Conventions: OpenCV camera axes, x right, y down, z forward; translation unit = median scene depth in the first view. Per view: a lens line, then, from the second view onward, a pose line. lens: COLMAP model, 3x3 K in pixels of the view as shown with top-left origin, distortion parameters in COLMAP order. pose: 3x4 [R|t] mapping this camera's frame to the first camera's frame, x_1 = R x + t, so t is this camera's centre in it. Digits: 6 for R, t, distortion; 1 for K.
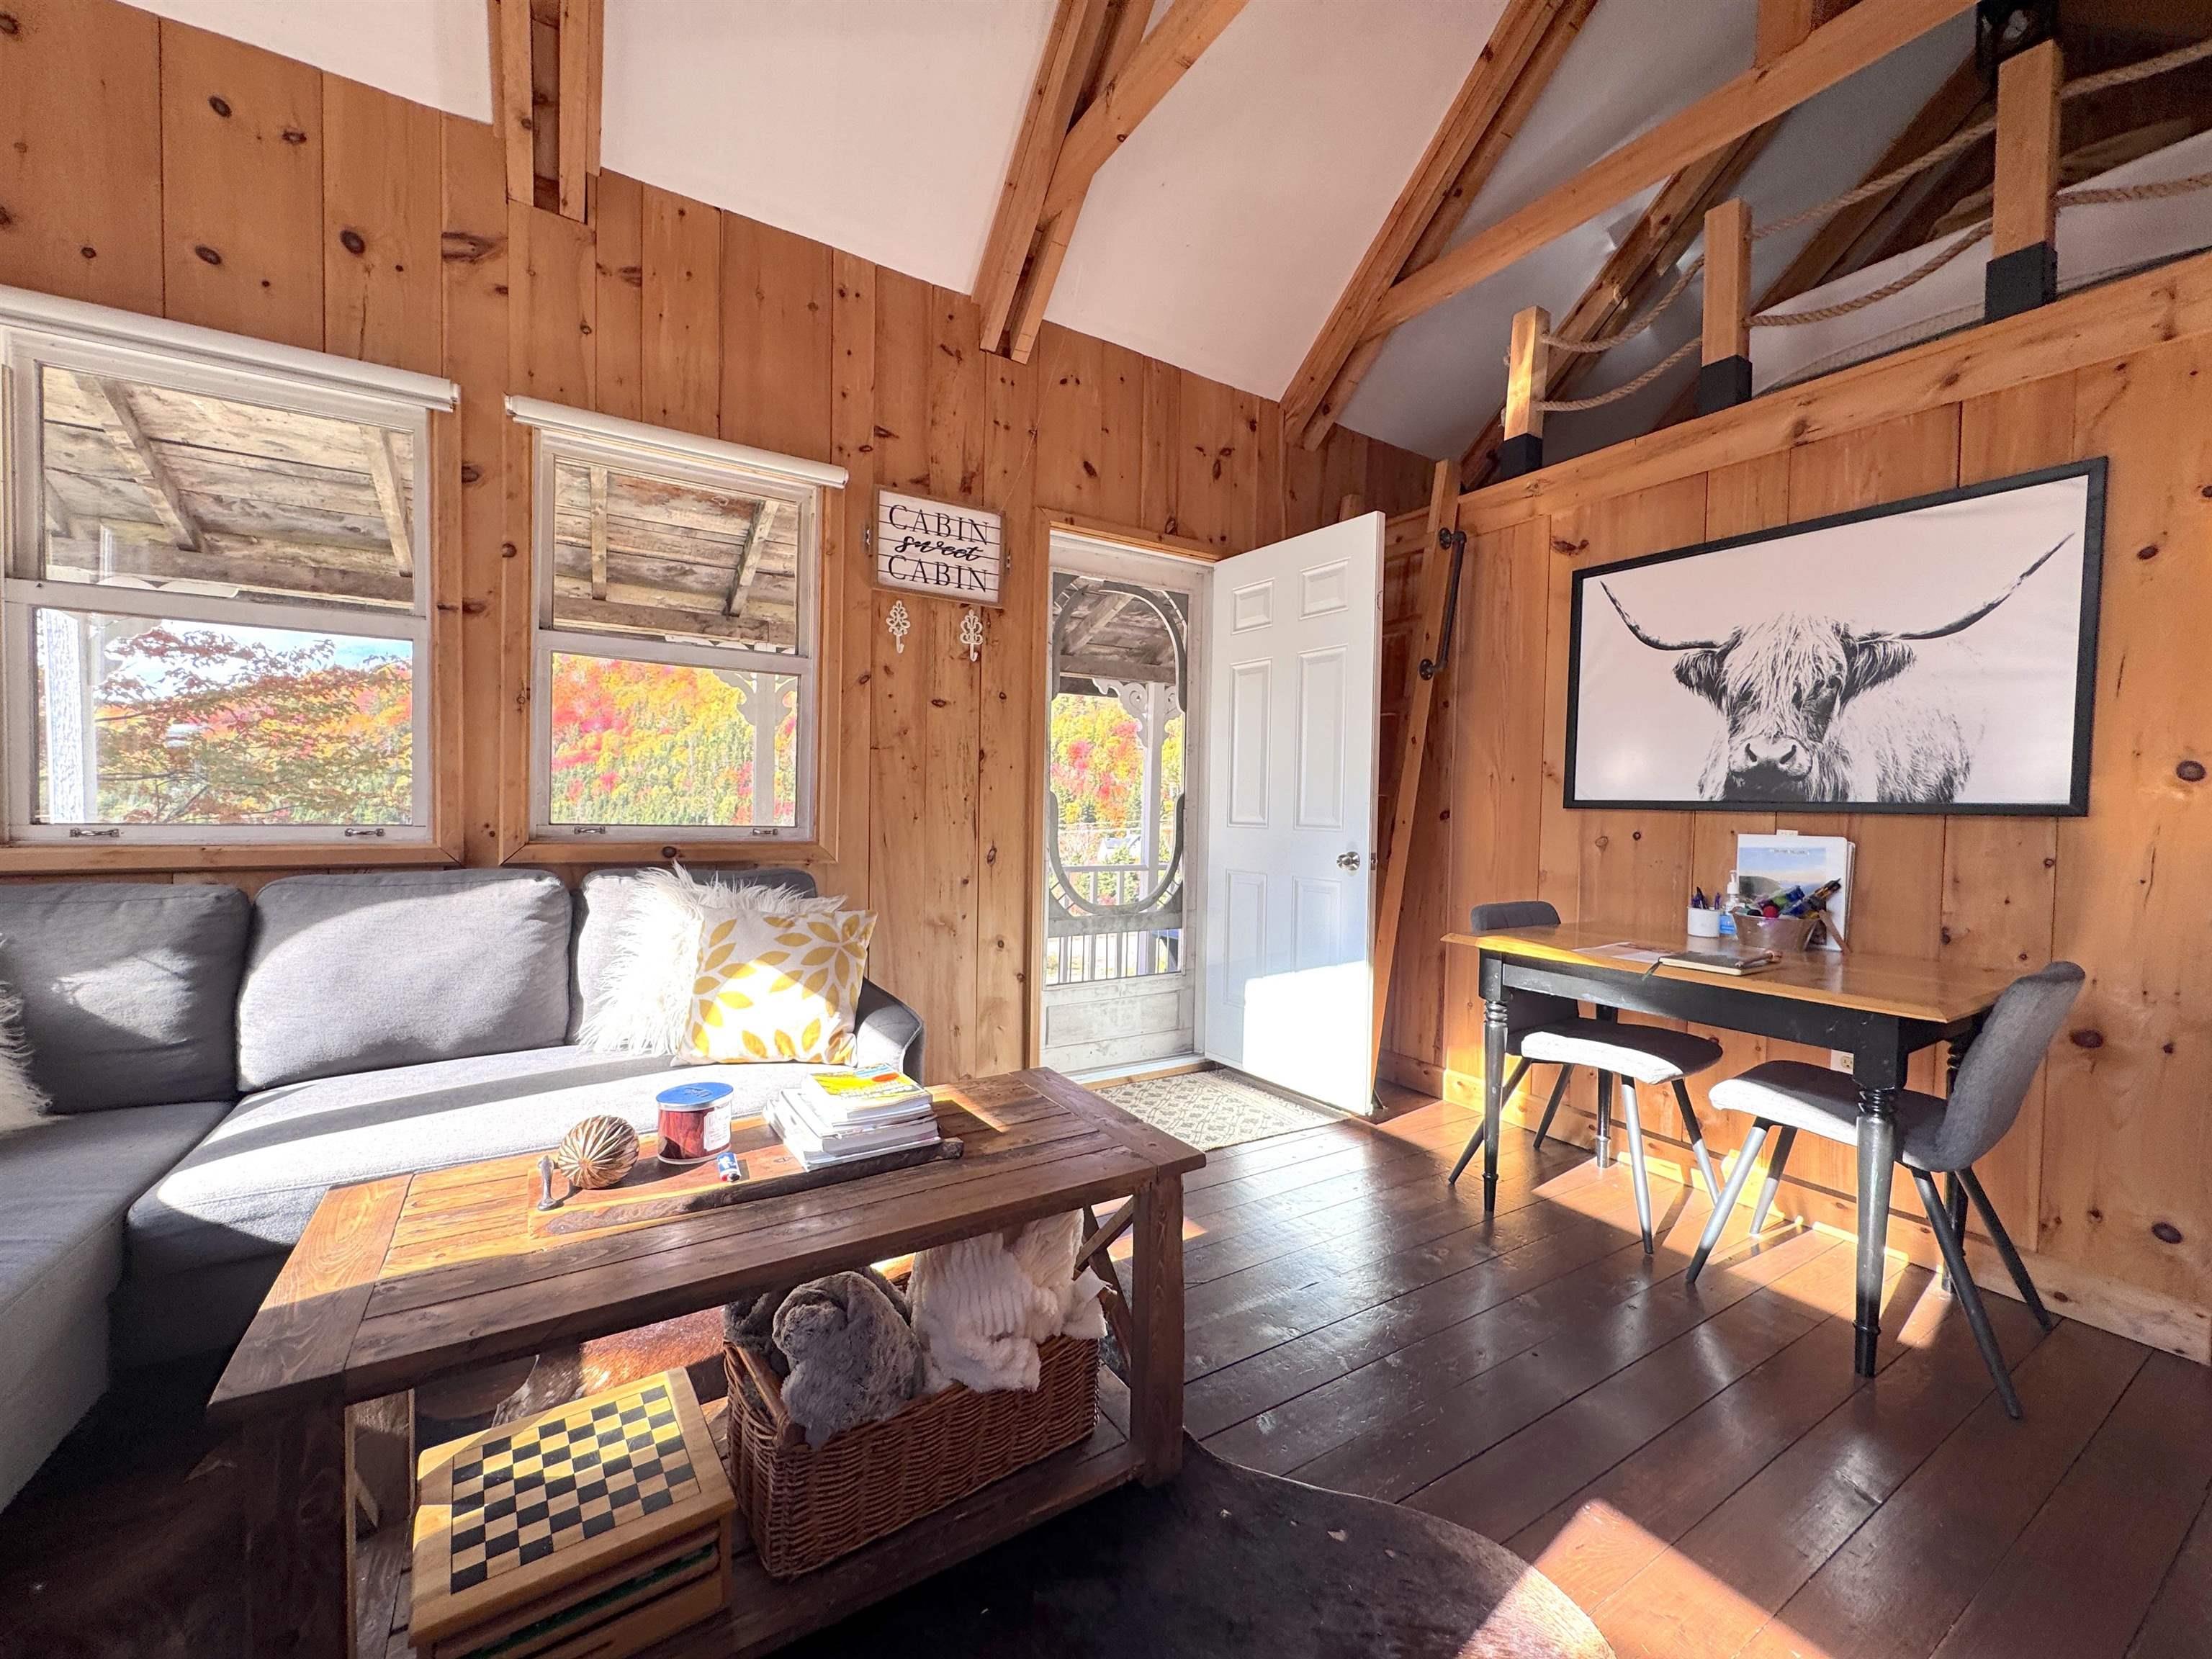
lens RADIAL K [[879.3, 0, 1105.3], [0, 879.3, 827.7], [0, 0, 1]] dist [-0.002739, 0.000174]
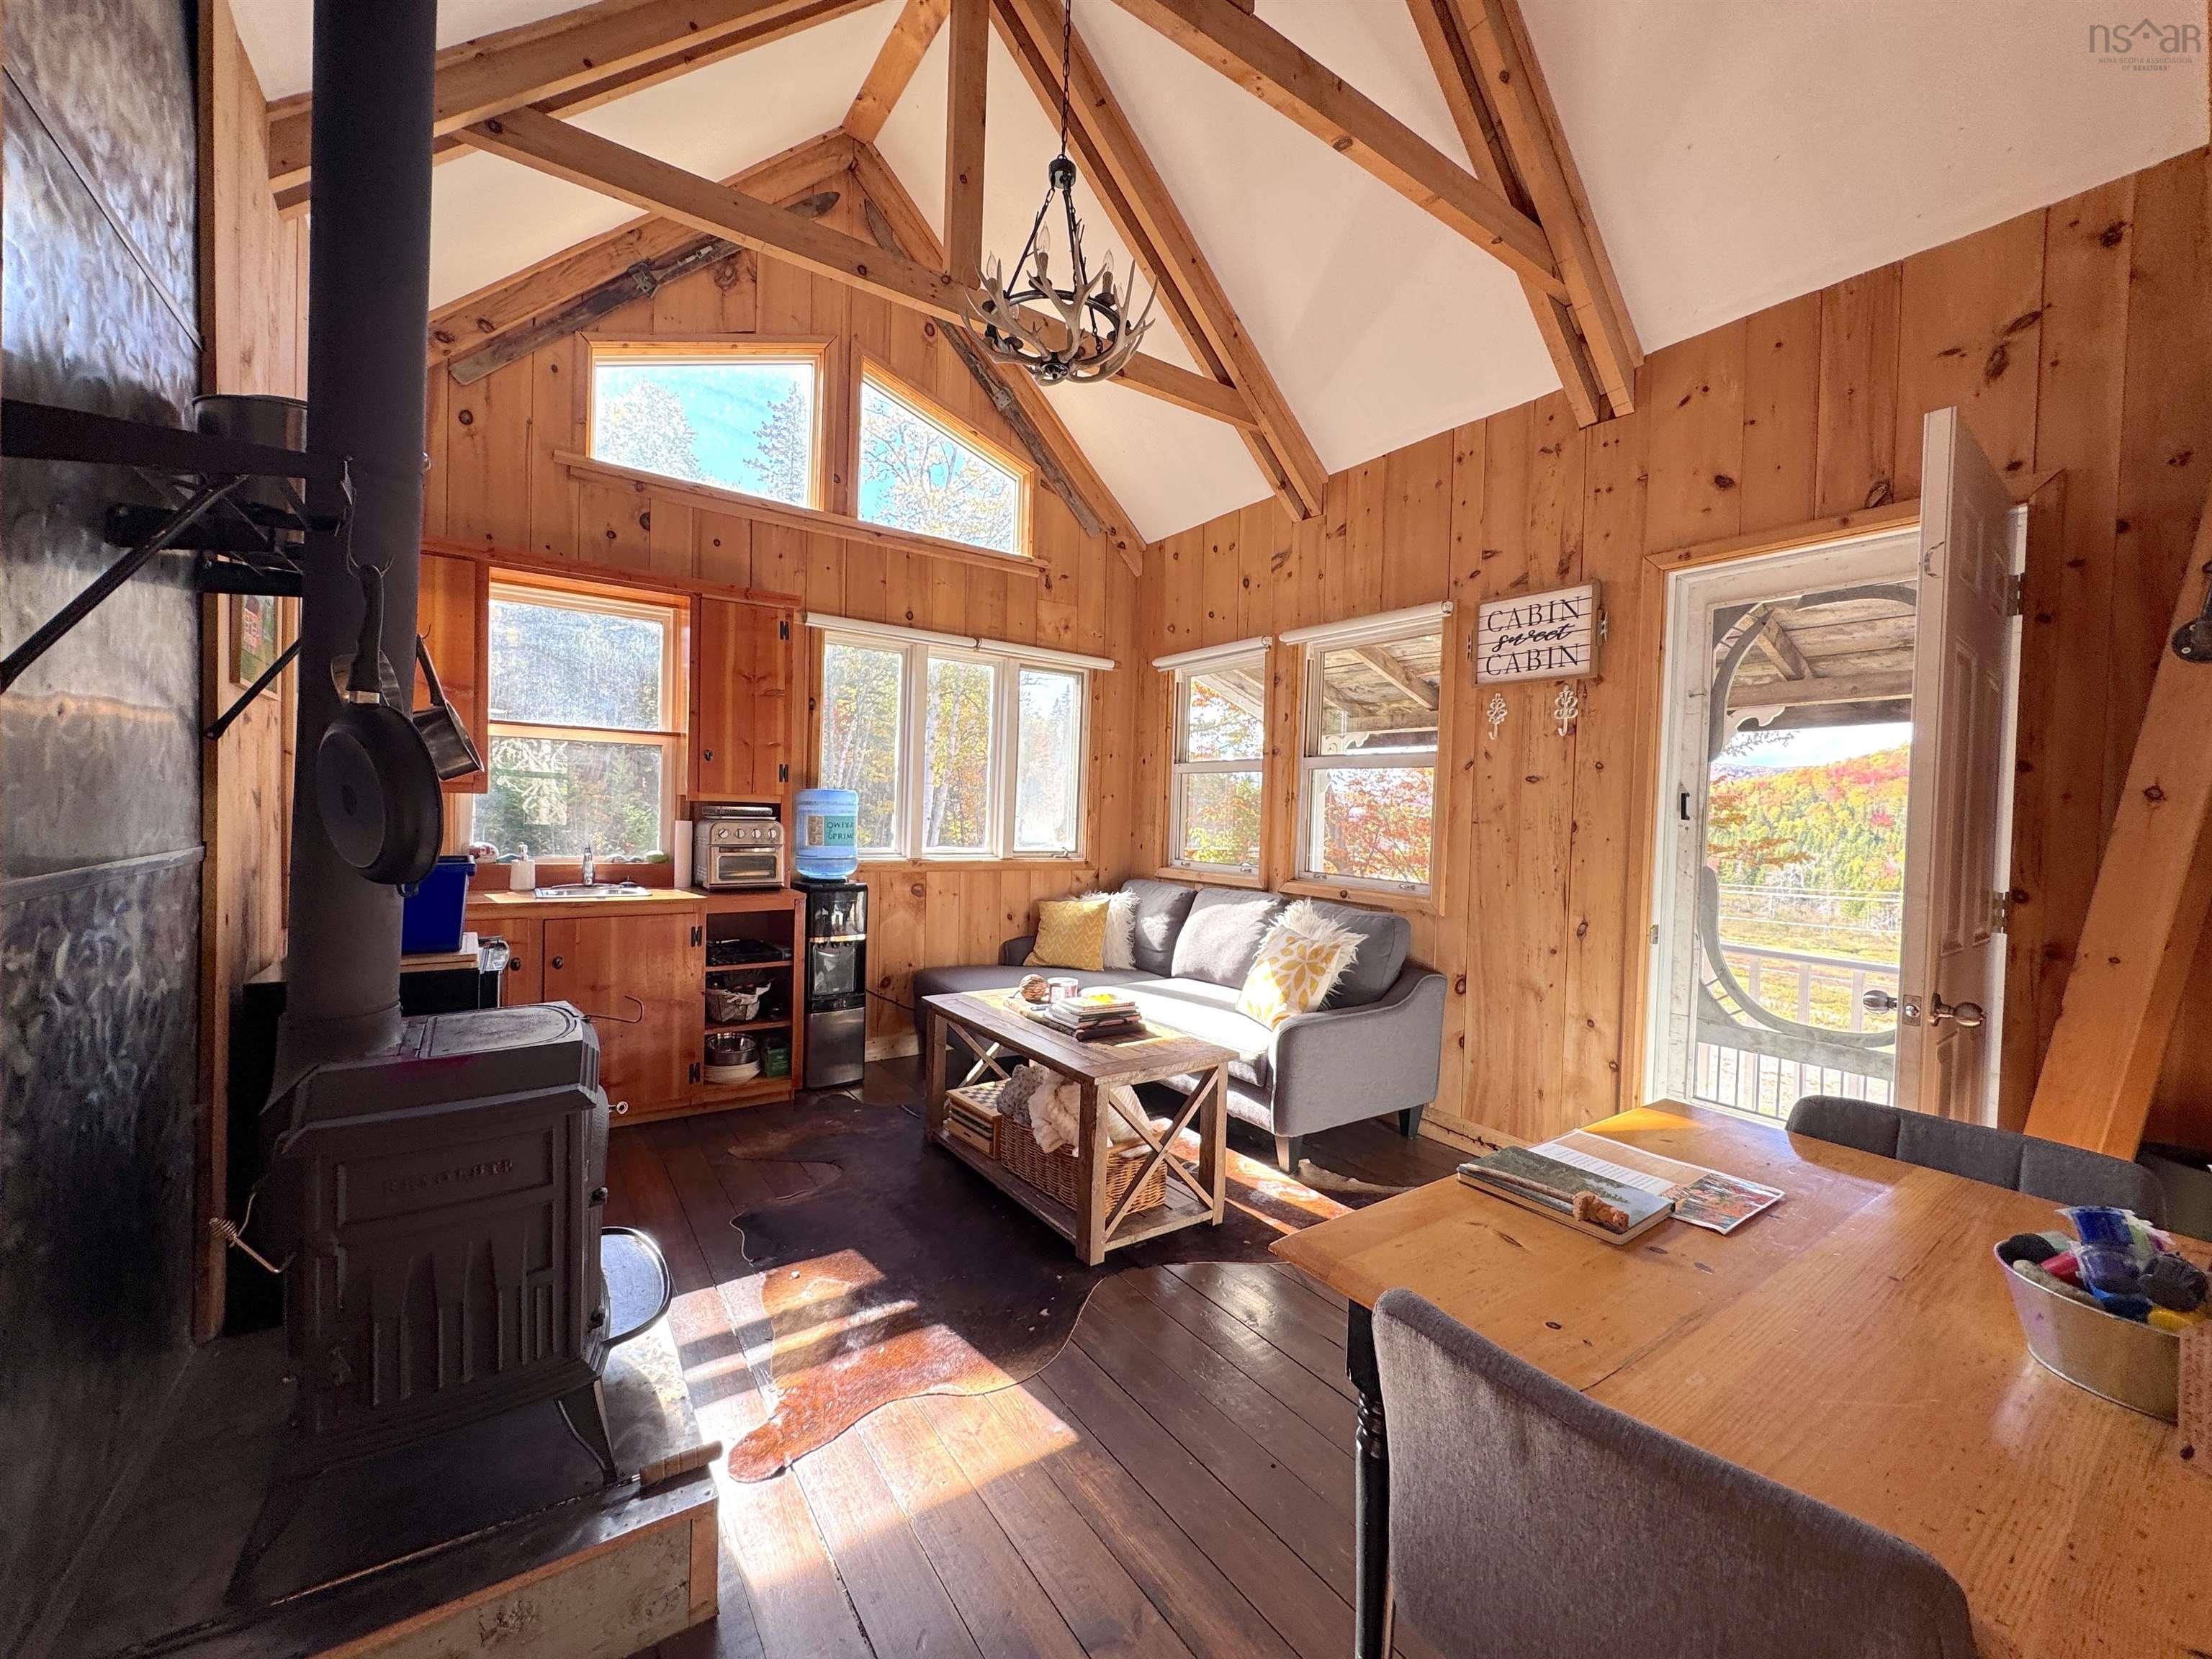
lens RADIAL K [[879.3, 0, 1105.3], [0, 879.3, 827.7], [0, 0, 1]] dist [-0.002739, 0.000174]
pose [[0.052153, -0.001287, -0.998638, 0.993750], [-0.060021, 0.998187, -0.004421, -0.055049], [0.996834, 0.060170, 0.051981, 0.502711]]
